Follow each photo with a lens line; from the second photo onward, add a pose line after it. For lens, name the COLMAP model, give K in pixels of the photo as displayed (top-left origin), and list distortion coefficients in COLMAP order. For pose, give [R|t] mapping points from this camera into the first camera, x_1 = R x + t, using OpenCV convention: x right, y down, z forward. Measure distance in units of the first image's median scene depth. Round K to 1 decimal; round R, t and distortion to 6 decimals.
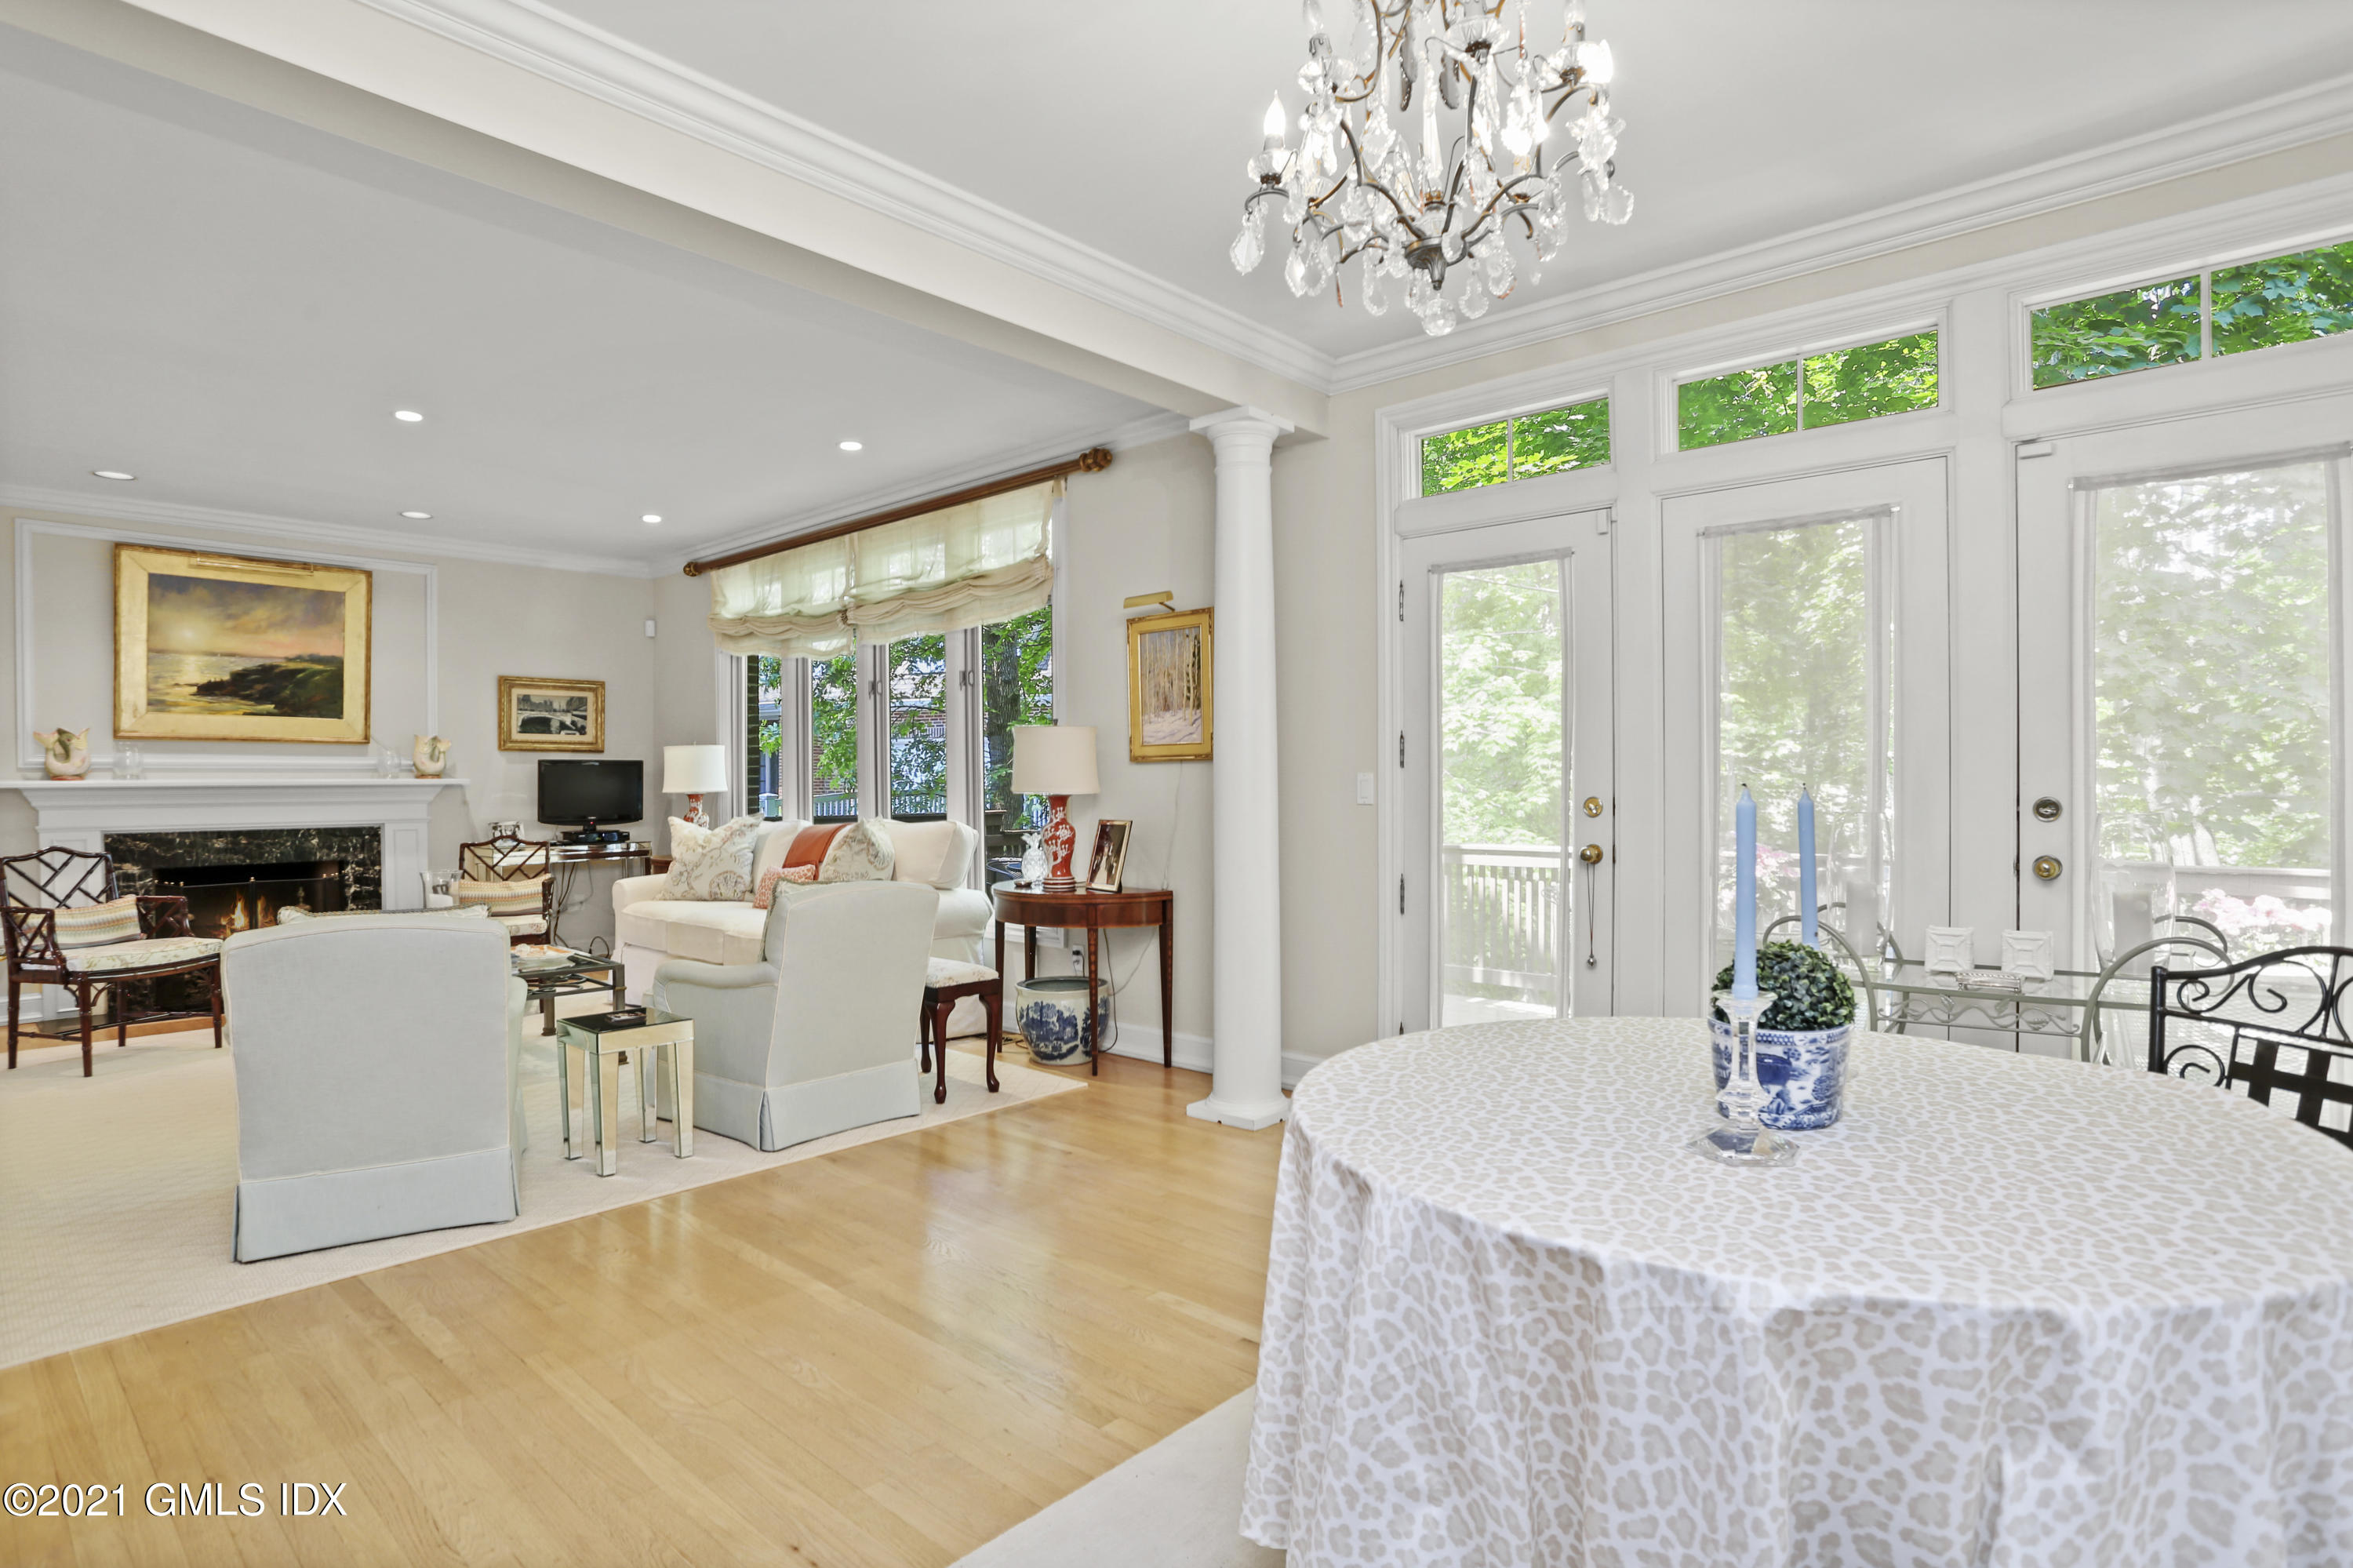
lens RADIAL K [[1175.9, 0, 1176.5], [0, 1175.9, 784.0], [0, 0, 1]] dist [-0.033671, 0.000896]
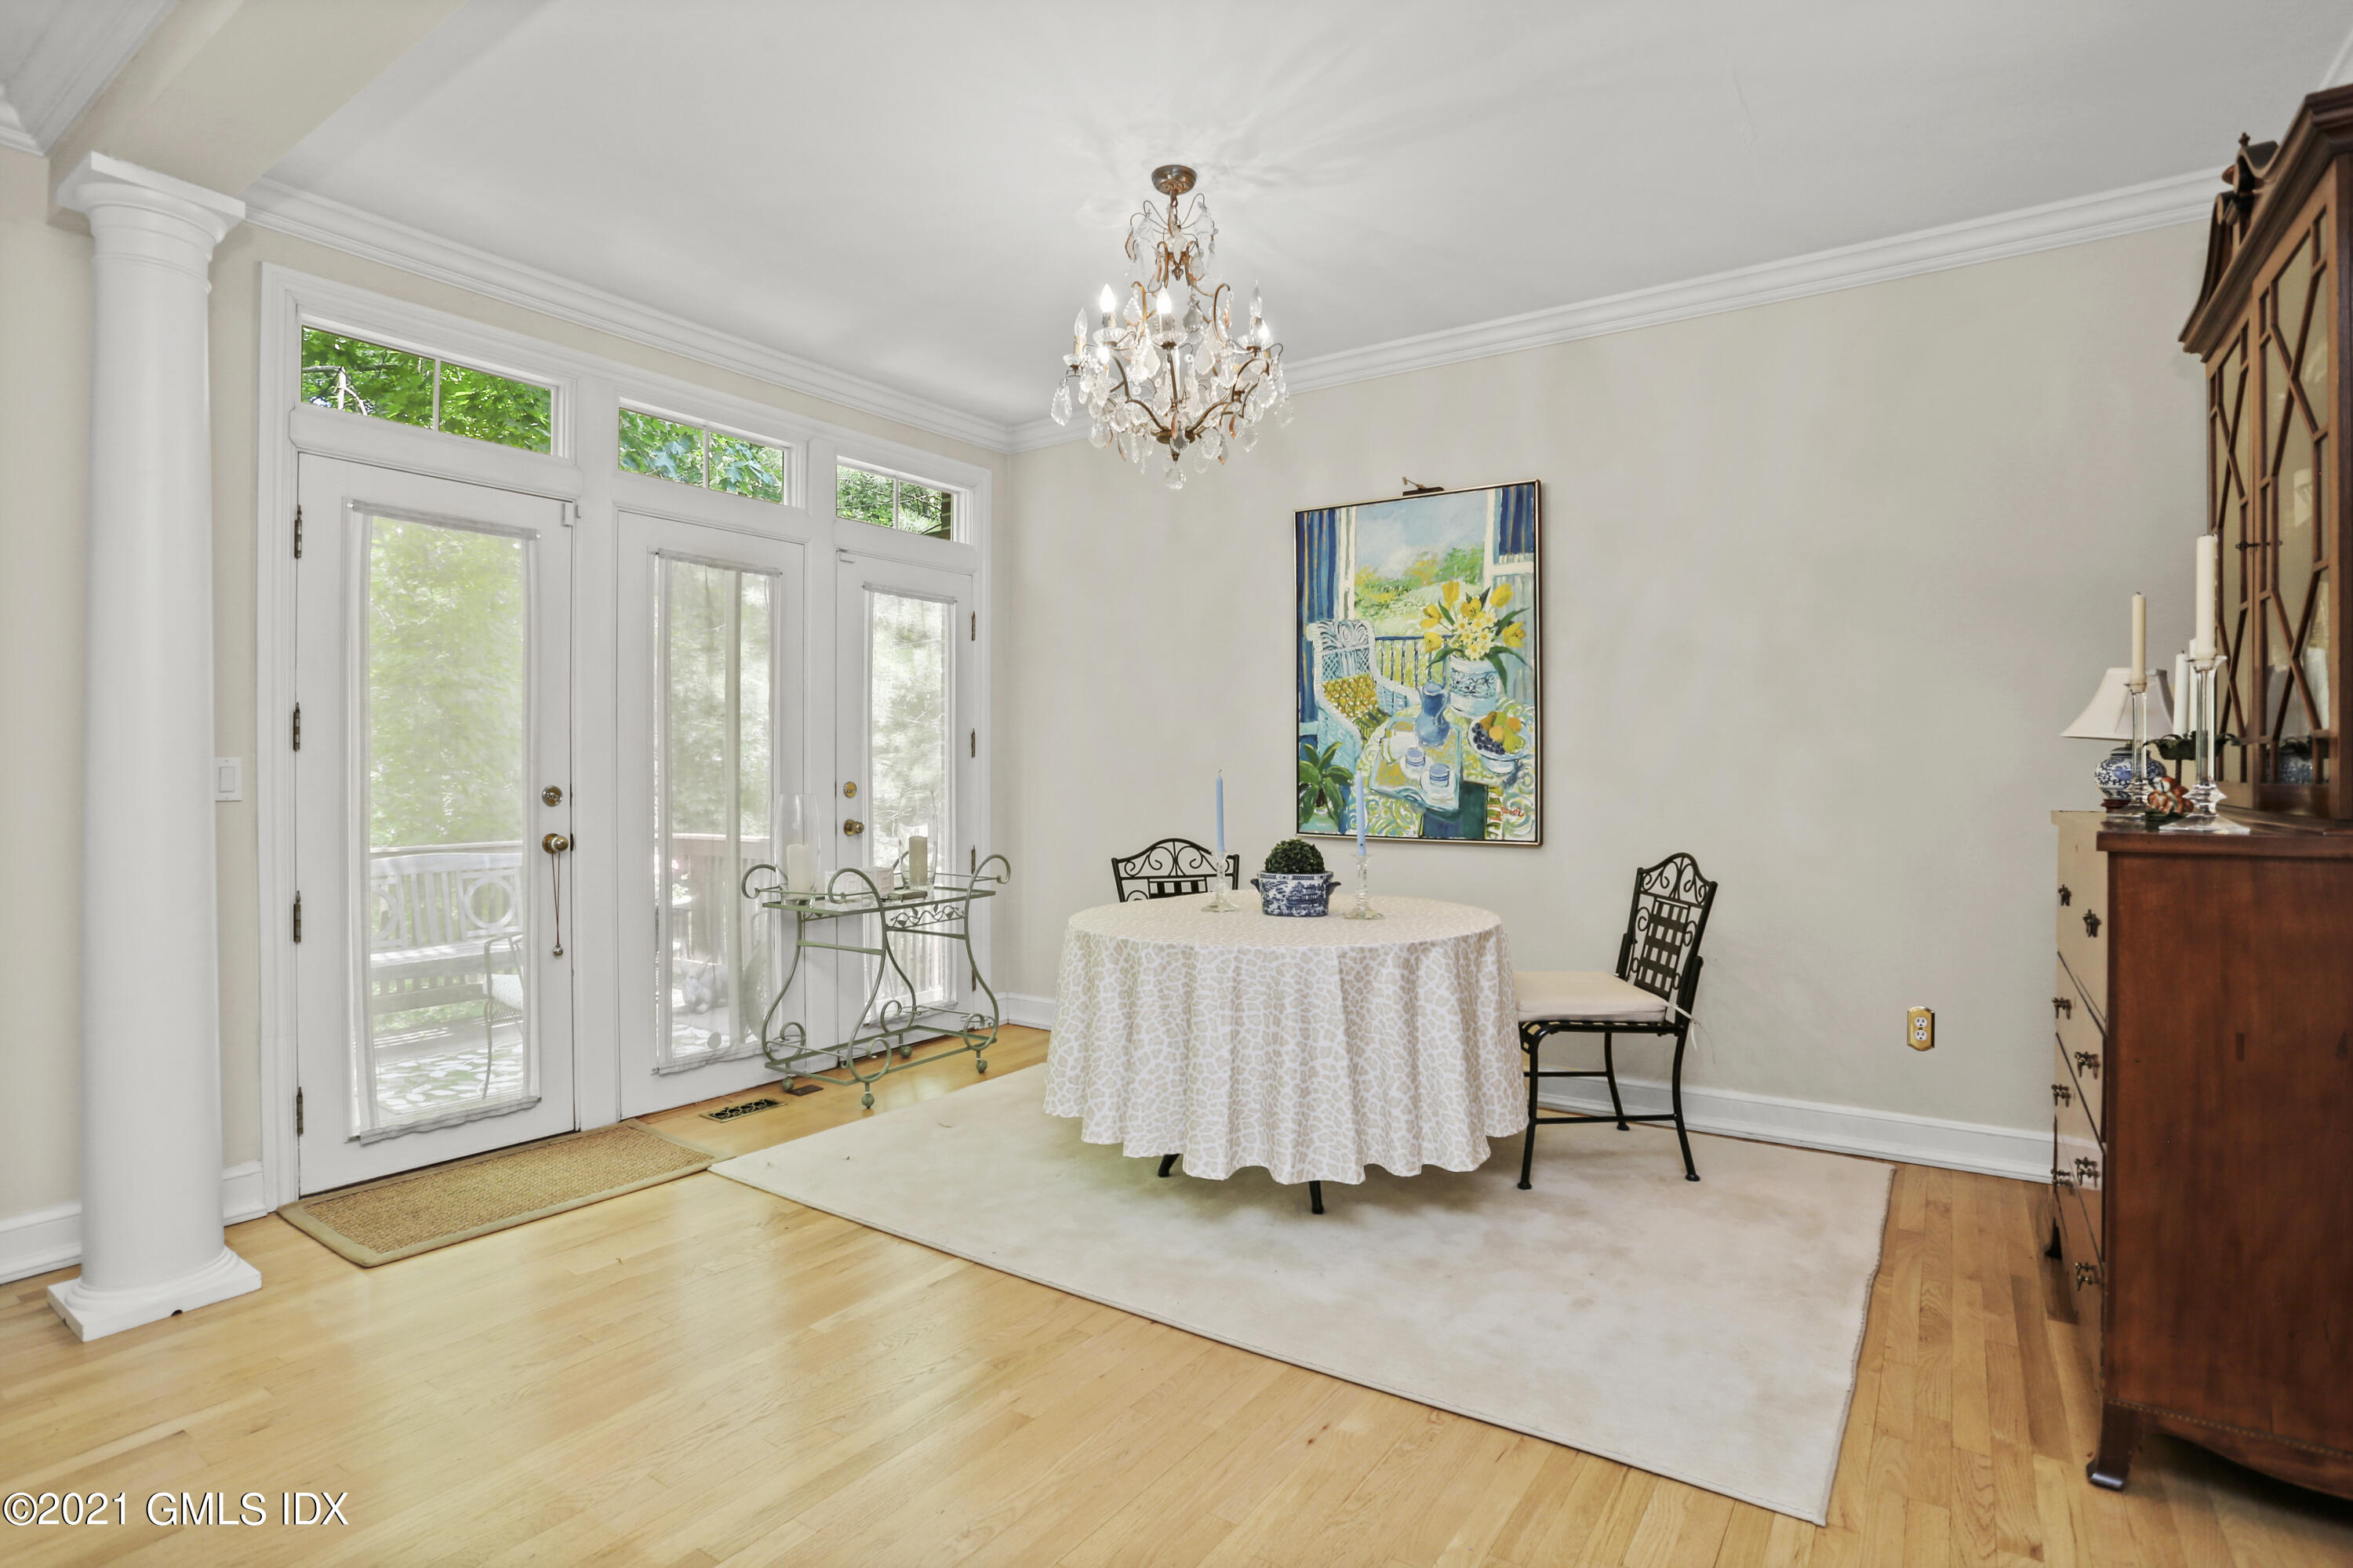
lens RADIAL K [[1175.9, 0, 1176.5], [0, 1175.9, 784.0], [0, 0, 1]] dist [-0.033671, 0.000896]
pose [[-0.138109, -0.003920, 0.990409, -0.694113], [0.000634, 0.999992, 0.004047, 0.005013], [-0.990417, 0.001187, -0.138106, 0.604568]]
